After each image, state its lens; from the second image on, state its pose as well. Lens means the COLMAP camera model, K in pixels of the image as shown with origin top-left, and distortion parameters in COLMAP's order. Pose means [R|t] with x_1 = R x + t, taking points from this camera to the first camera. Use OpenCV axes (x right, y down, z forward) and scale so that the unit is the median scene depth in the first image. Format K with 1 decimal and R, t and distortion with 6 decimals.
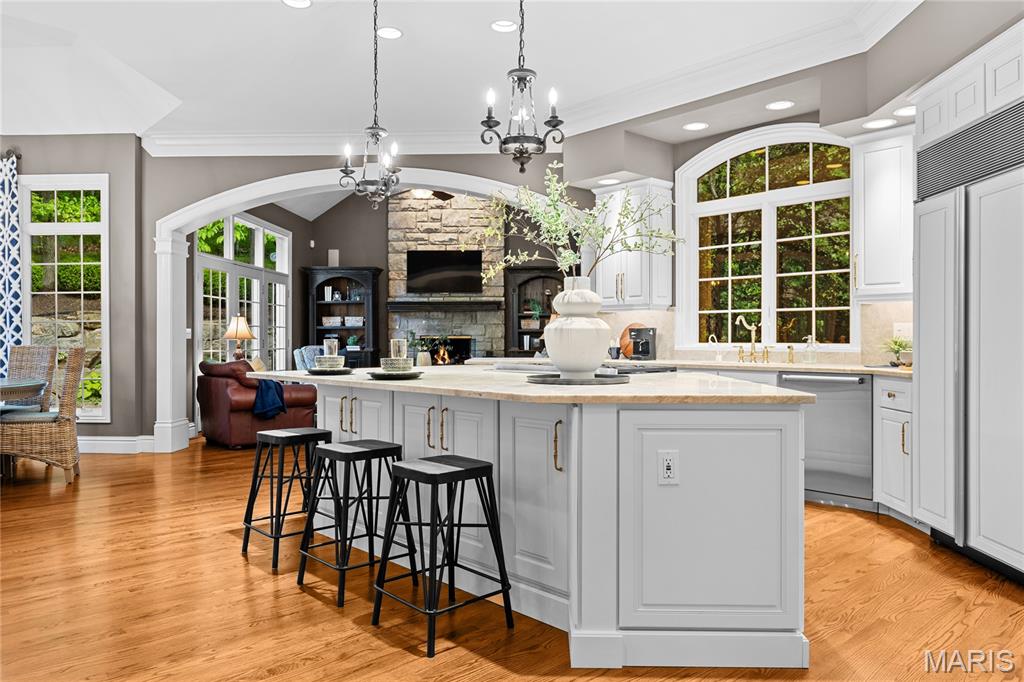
lens RADIAL K [[700.4, 0, 517.6], [0, 700.4, 336.8], [0, 0, 1]] dist [0.003439, -0.006098]
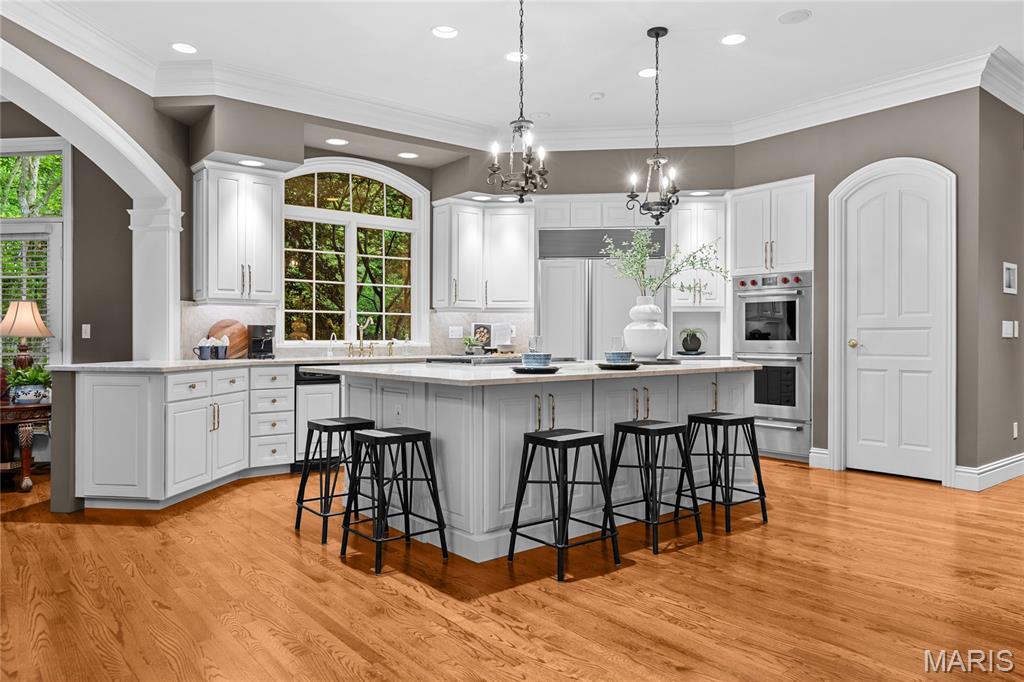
lens RADIAL K [[700.4, 0, 518.4], [0, 700.4, 336.2], [0, 0, 1]] dist [0.003439, -0.006098]
pose [[0.069192, 0.003440, 0.997597, -0.655414], [-0.002986, 0.999990, -0.003241, 0.004020], [-0.997599, -0.002754, 0.069201, 0.519470]]
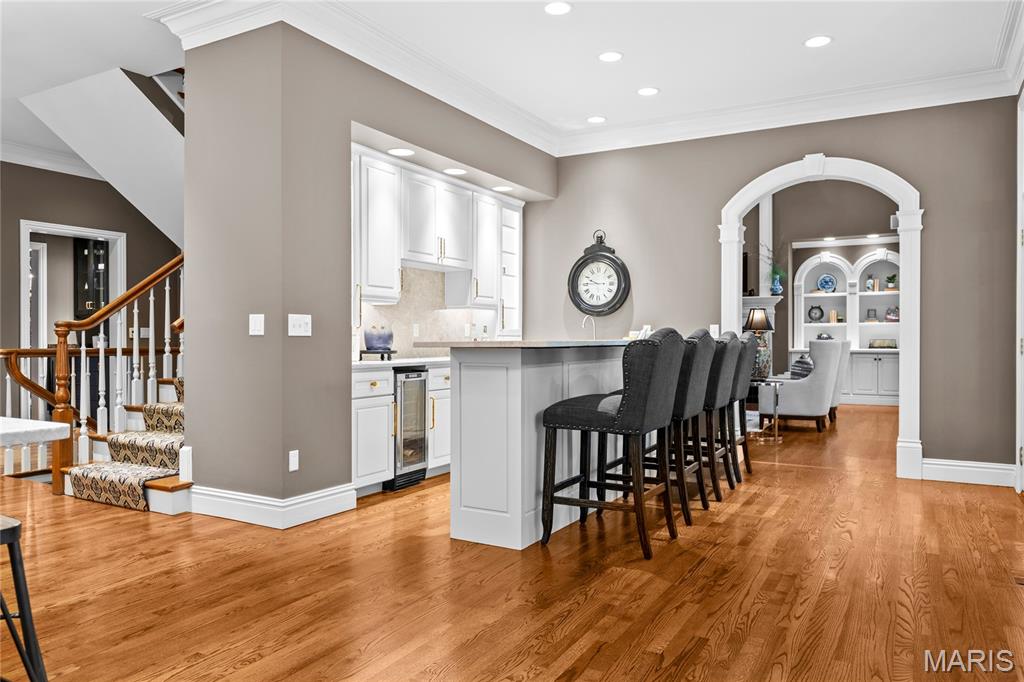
lens RADIAL K [[702.8, 0, 512.7], [0, 702.8, 338.3], [0, 0, 1]] dist [0.013150, -0.003096]
pose [[-0.954968, 0.003293, -0.296691, -0.287809], [0.003685, 0.999993, -0.000762, 0.005038], [0.296686, -0.001821, -0.954973, 0.819239]]
